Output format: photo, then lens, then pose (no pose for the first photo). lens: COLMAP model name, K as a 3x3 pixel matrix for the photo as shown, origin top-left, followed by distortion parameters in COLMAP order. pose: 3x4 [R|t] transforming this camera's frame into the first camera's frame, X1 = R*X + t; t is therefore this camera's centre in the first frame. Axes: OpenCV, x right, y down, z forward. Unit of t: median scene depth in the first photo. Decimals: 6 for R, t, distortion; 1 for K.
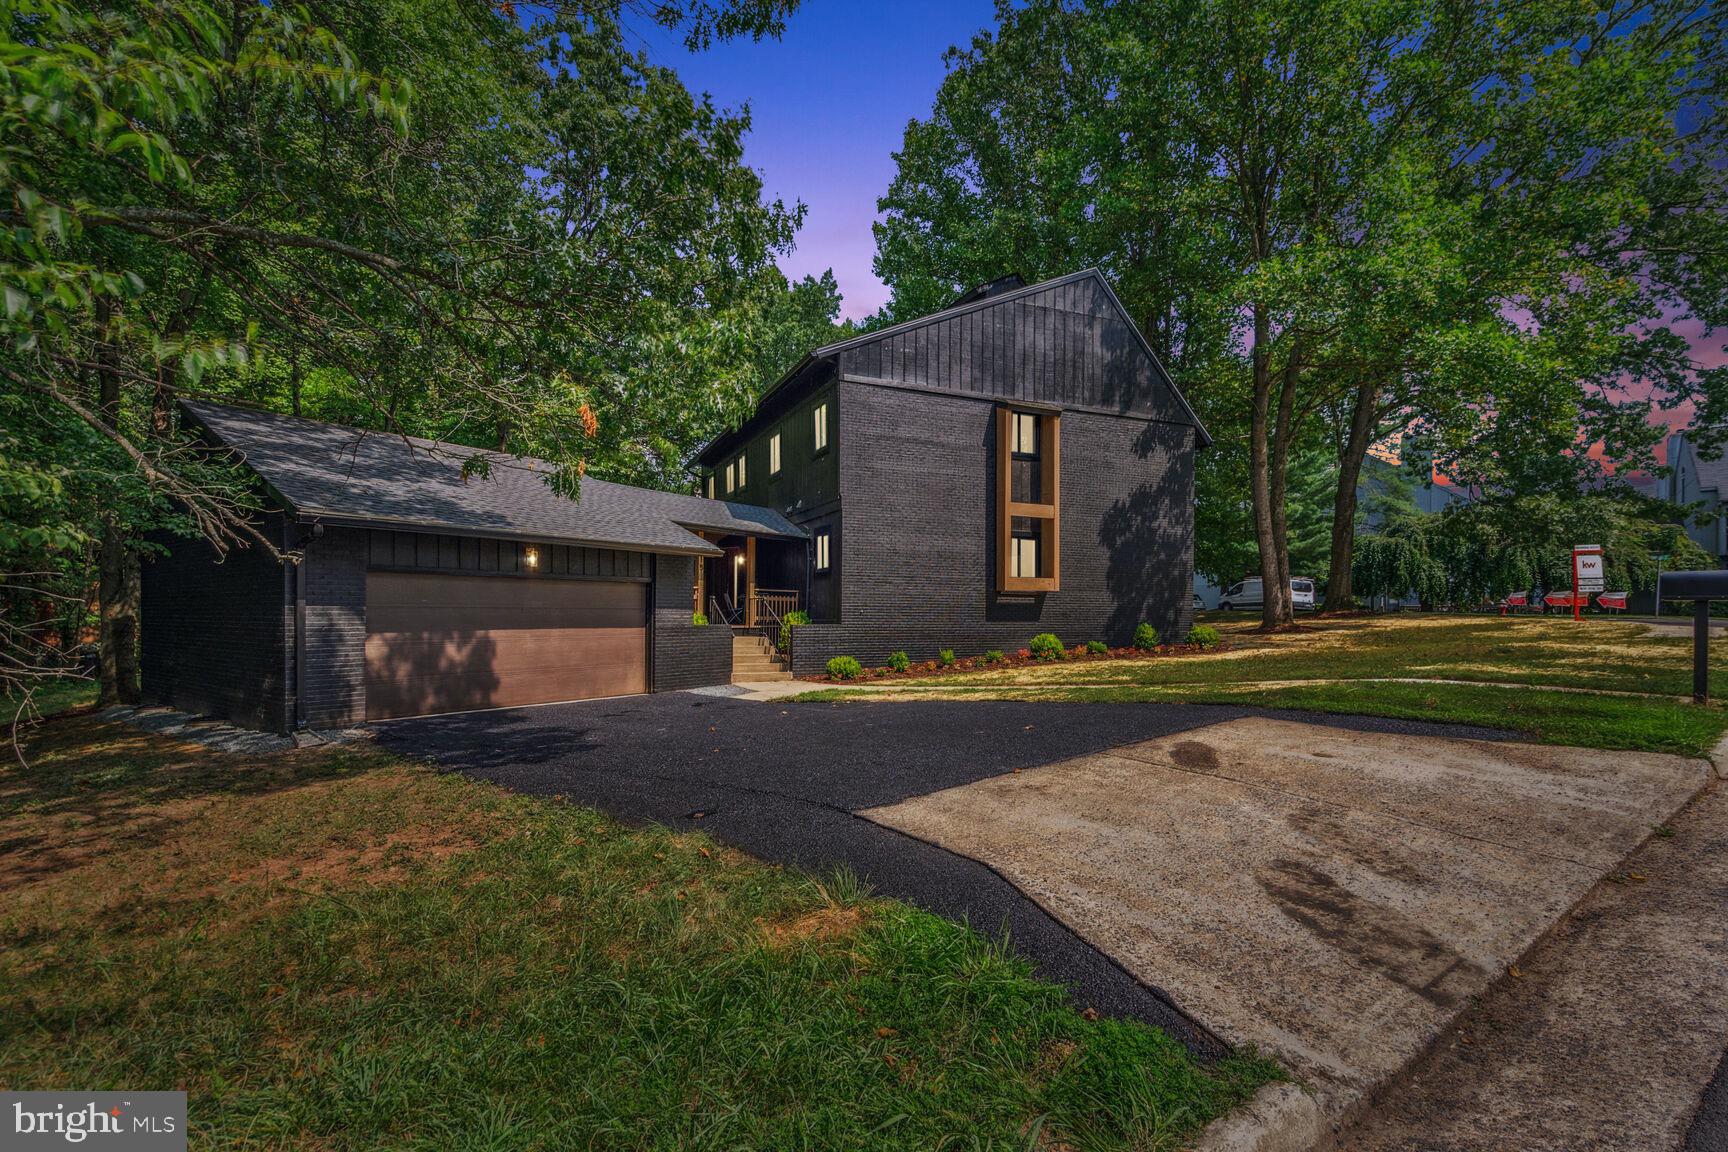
lens RADIAL K [[777.0, 0, 865.7], [0, 777.0, 601.3], [0, 0, 1]] dist [0.000252, 0.000068]
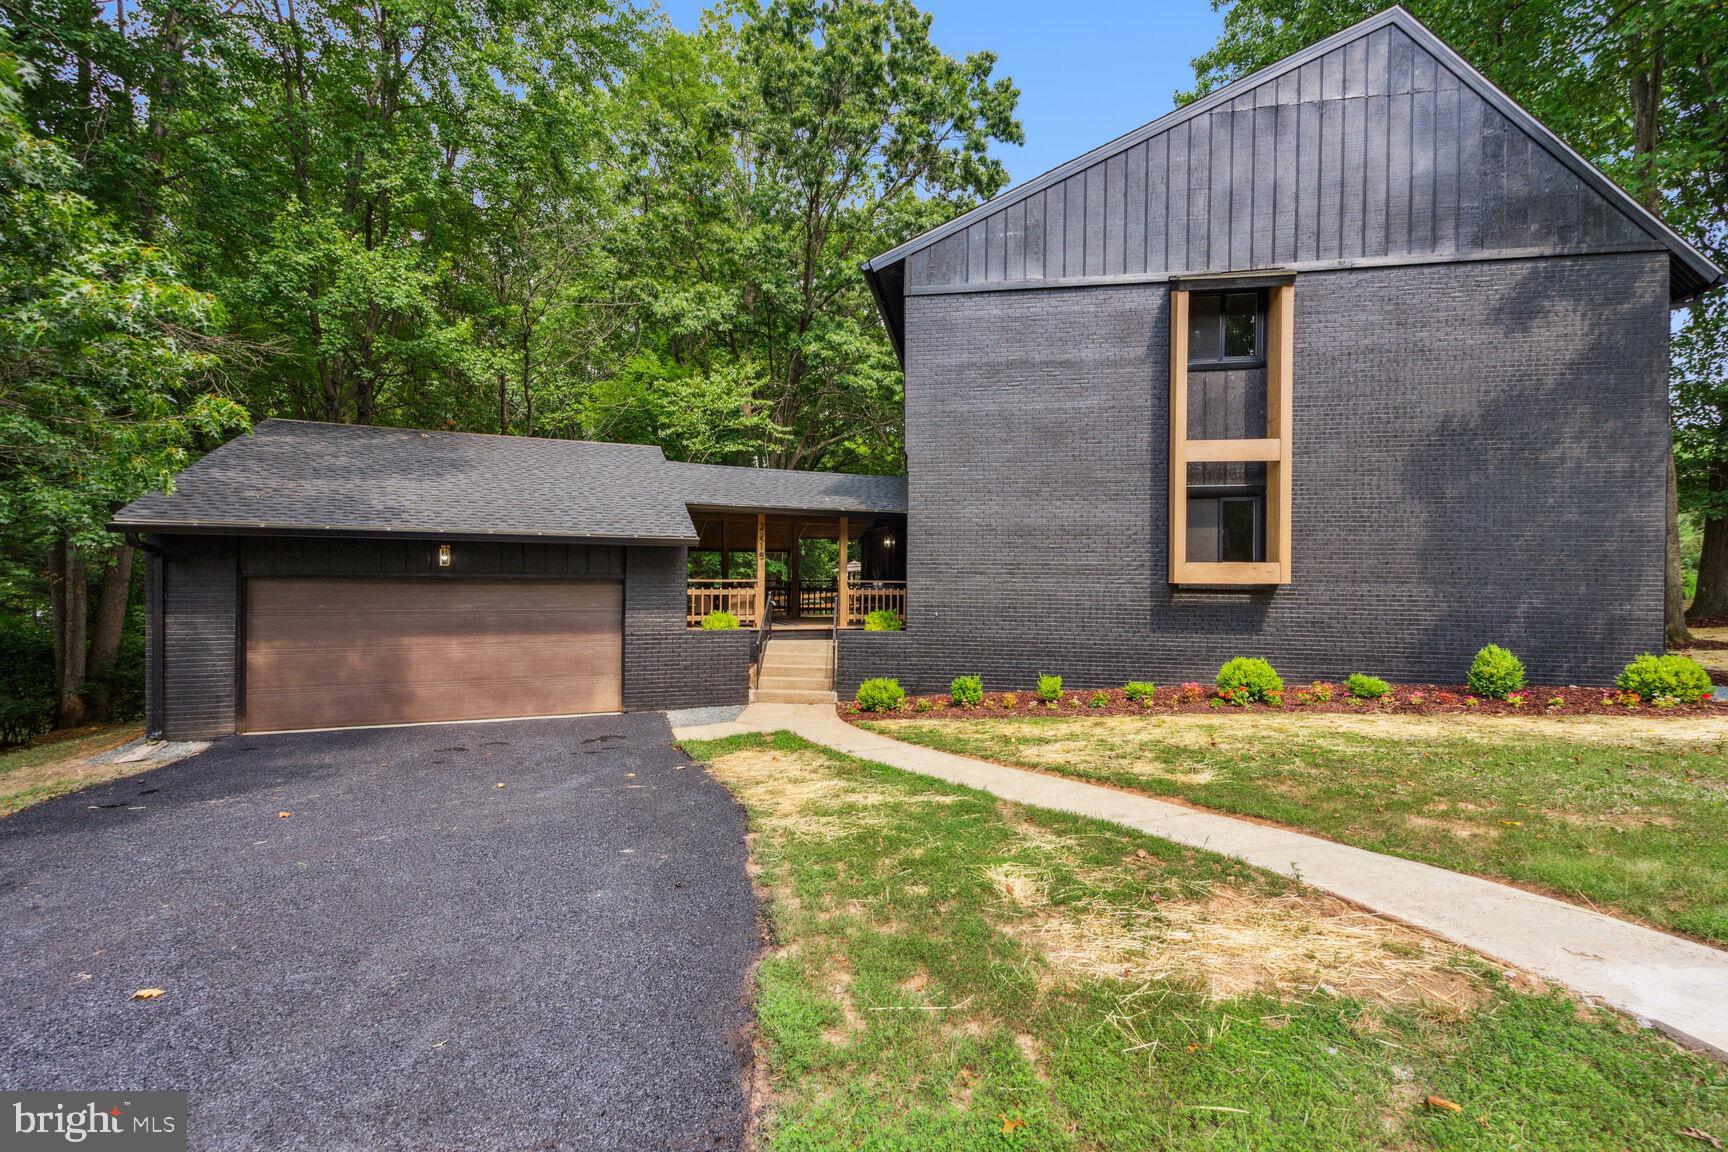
lens RADIAL K [[756.3, 0, 864.0], [0, 756.3, 576.0], [0, 0, 1]] dist [0.002344, 0.000342]
pose [[0.840936, 0.001589, -0.541132, 0.288673], [0.003627, 0.999957, 0.008573, -0.025628], [0.541122, -0.009172, 0.840894, 0.350295]]
